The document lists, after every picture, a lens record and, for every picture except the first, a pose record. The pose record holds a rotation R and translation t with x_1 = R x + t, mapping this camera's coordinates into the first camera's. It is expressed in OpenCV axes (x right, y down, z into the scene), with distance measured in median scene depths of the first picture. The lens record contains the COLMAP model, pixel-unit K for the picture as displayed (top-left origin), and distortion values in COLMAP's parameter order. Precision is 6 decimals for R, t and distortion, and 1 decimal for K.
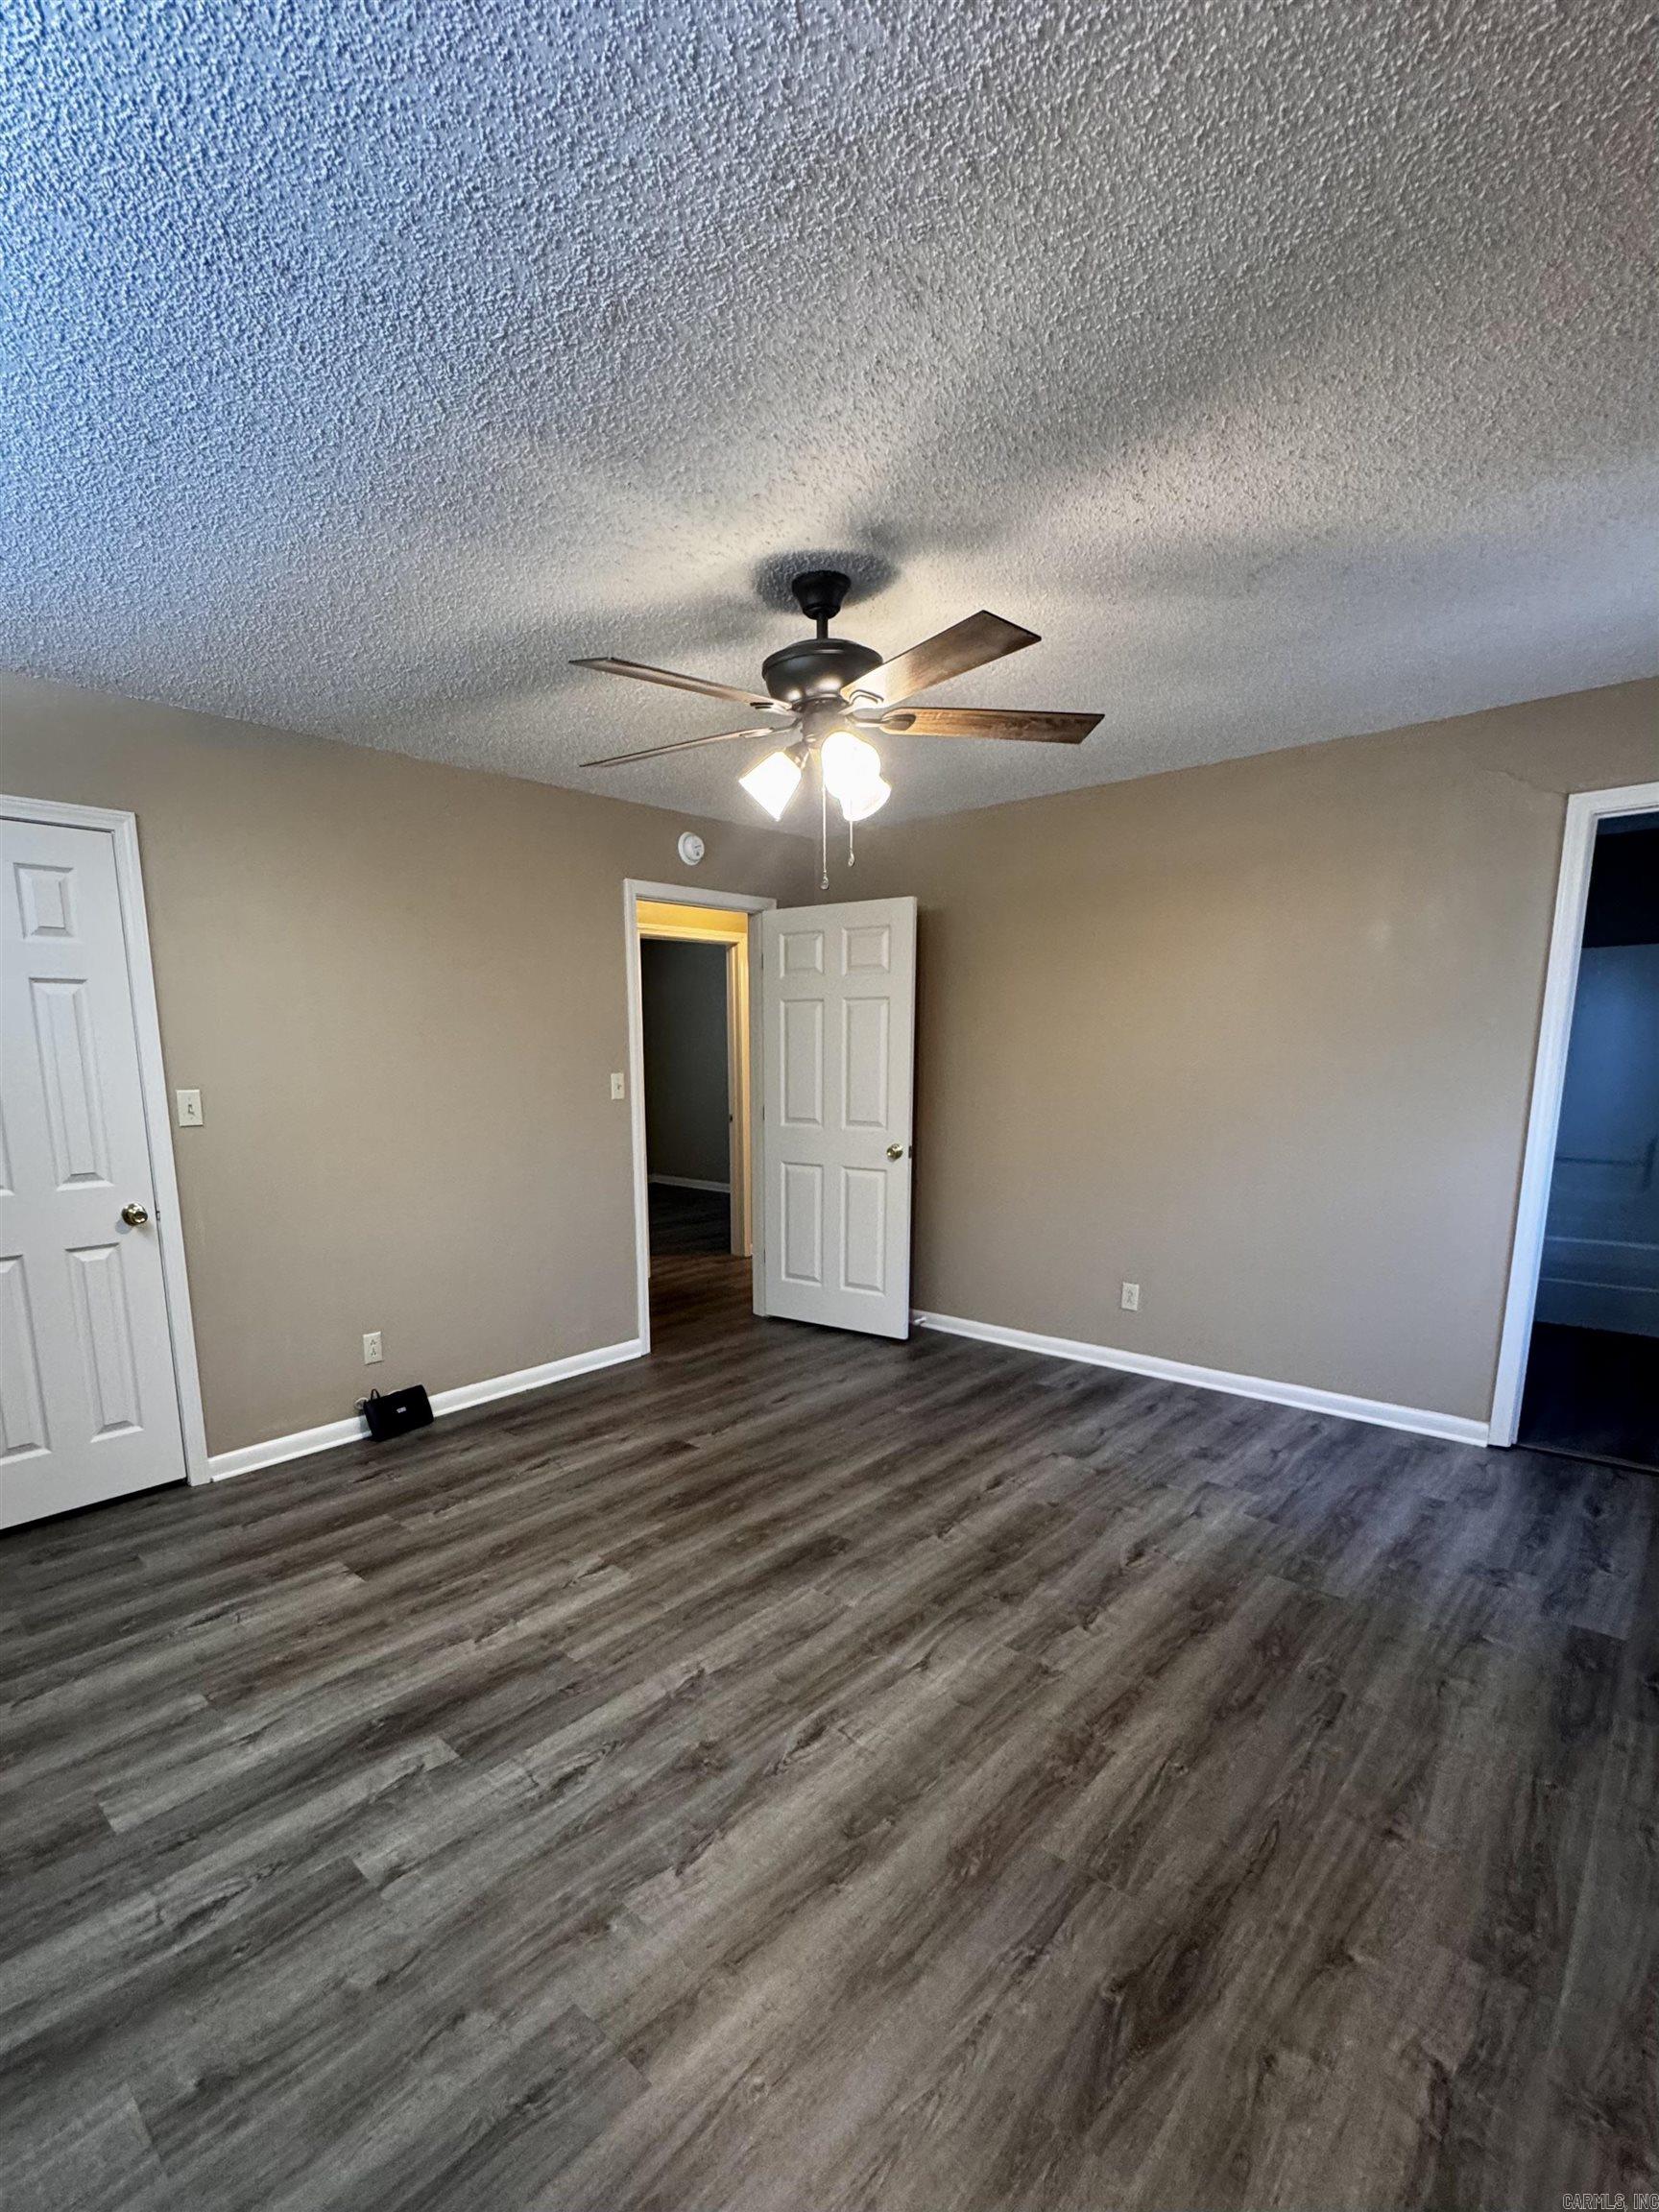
lens RADIAL K [[885.0, 0, 829.5], [0, 885.0, 1106.0], [0, 0, 1]] dist [-0.001861, -0.000066]
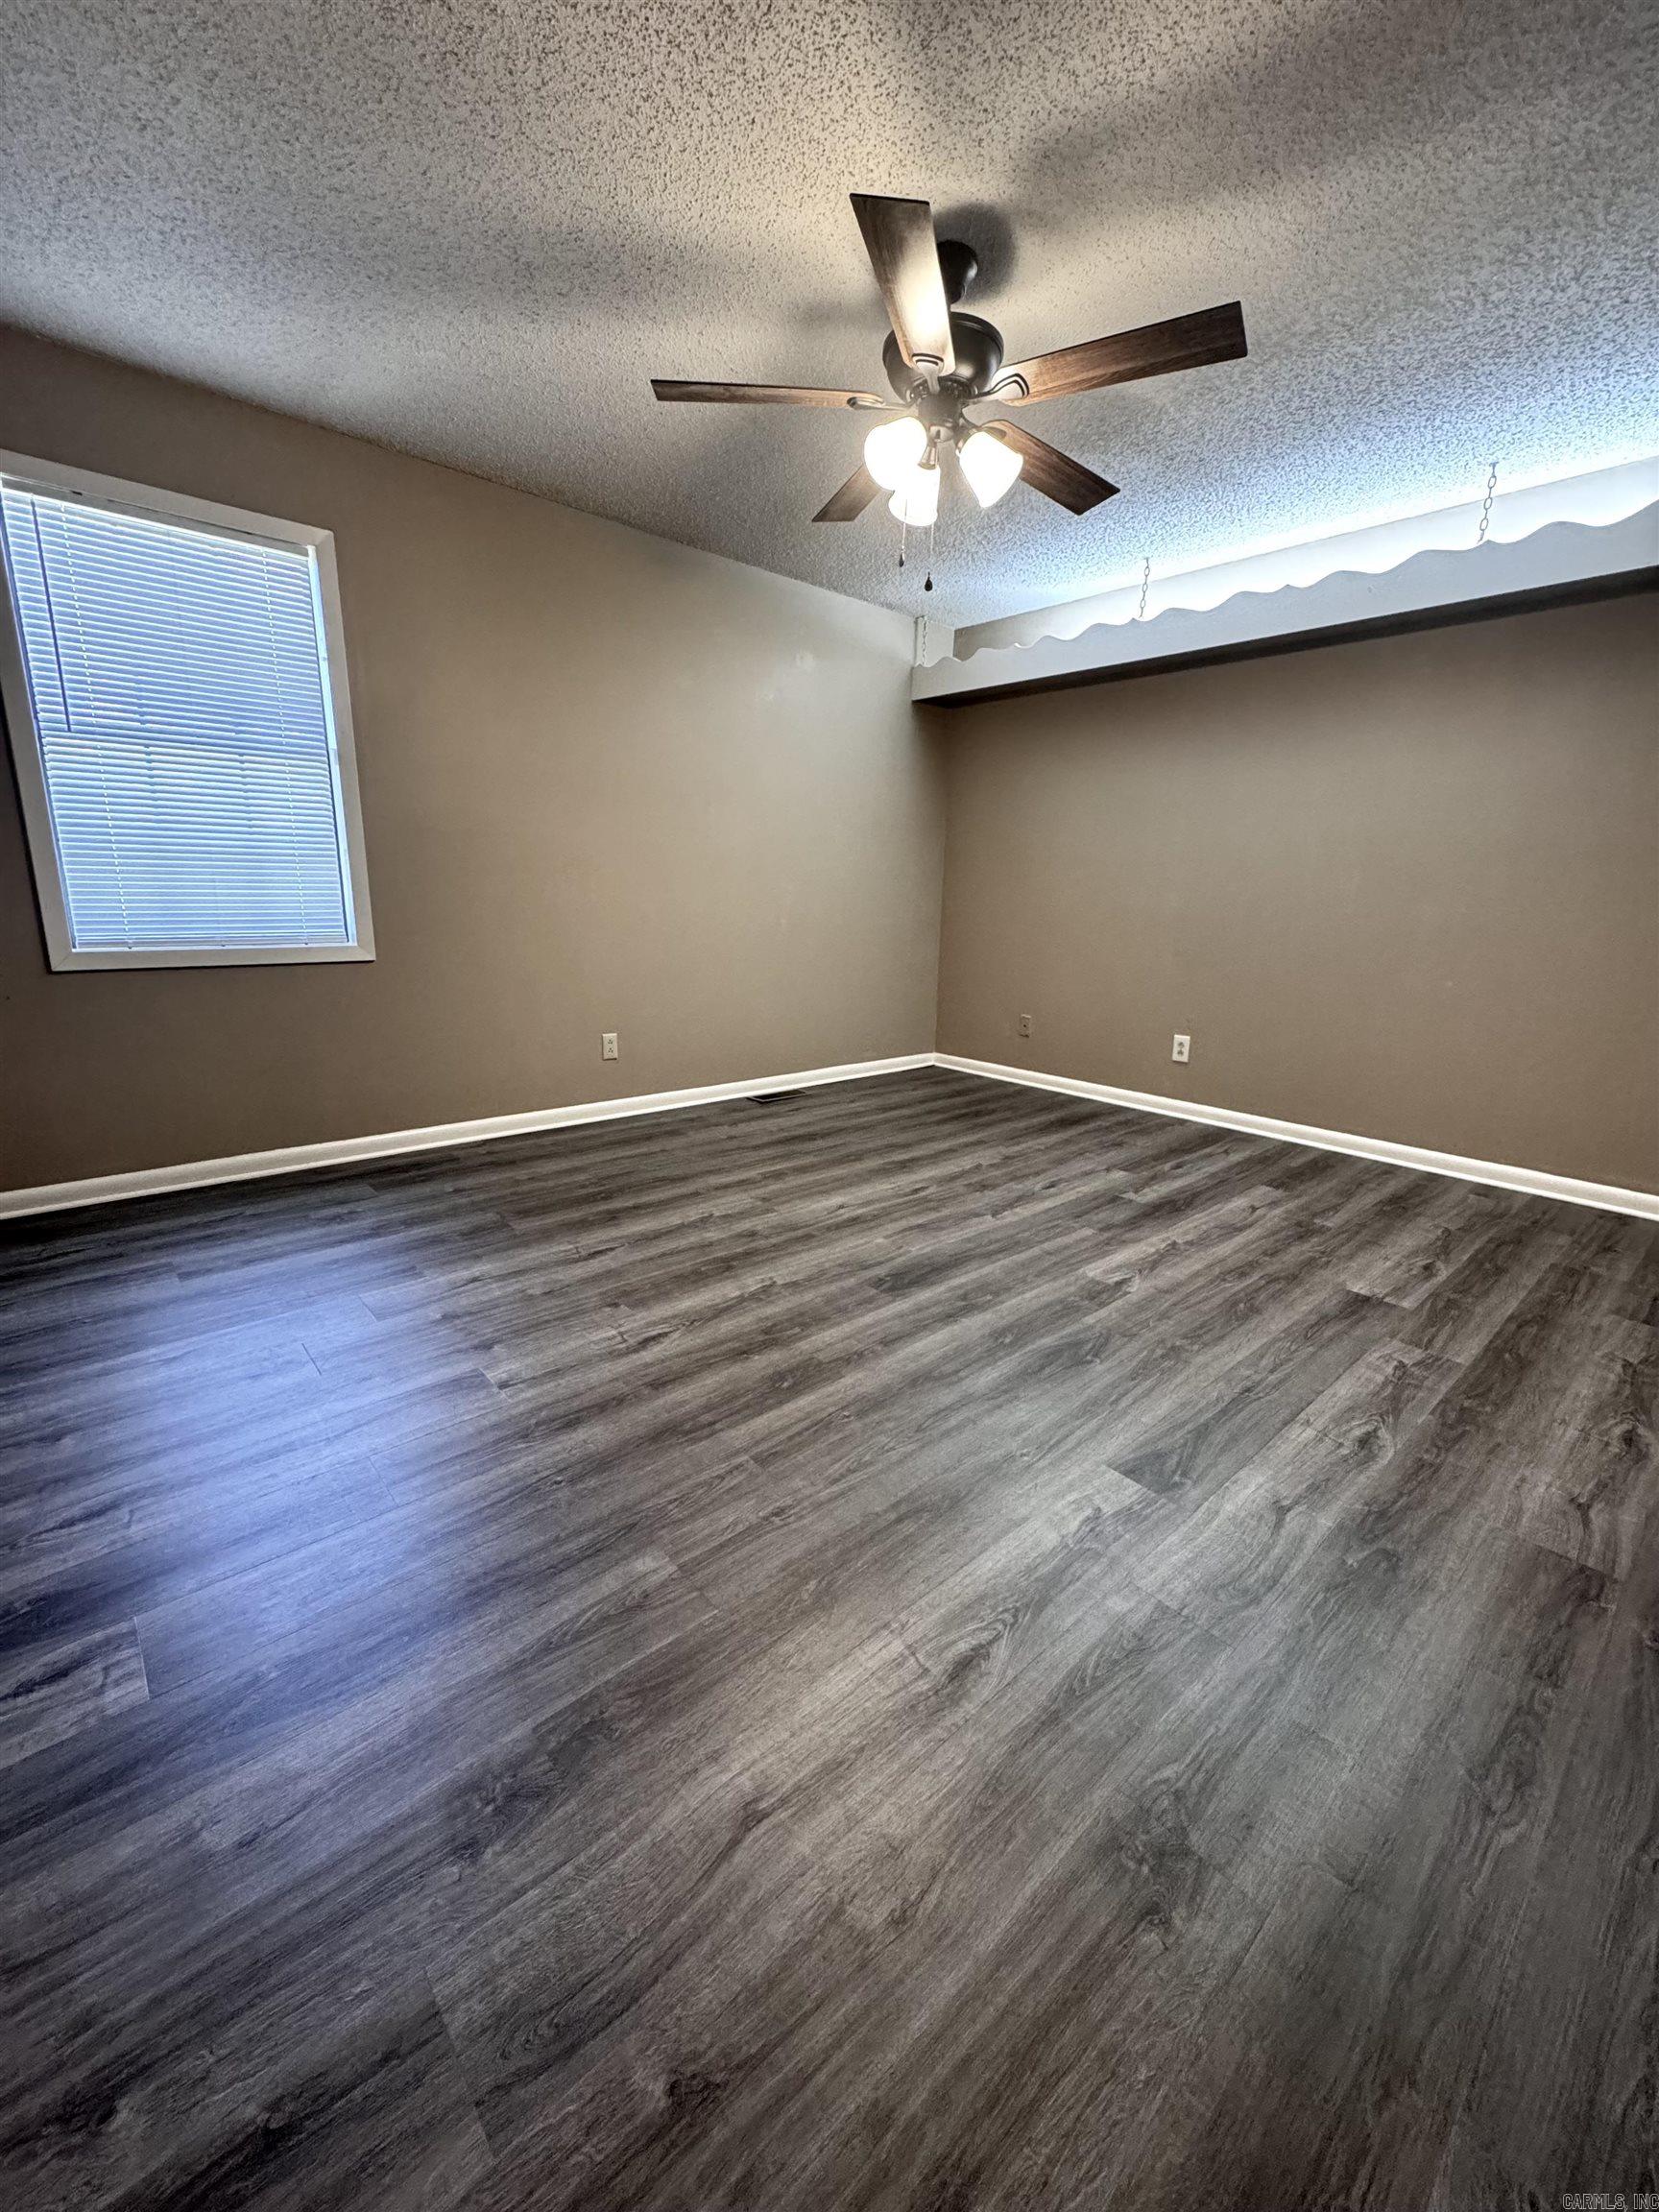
lens RADIAL K [[885.0, 0, 829.5], [0, 885.0, 1106.0], [0, 0, 1]] dist [-0.001861, -0.000066]
pose [[-0.988609, -0.051572, 0.141398, -0.067783], [-0.007979, 0.956100, 0.292933, 0.036783], [-0.150297, 0.288468, -0.945620, 2.148603]]
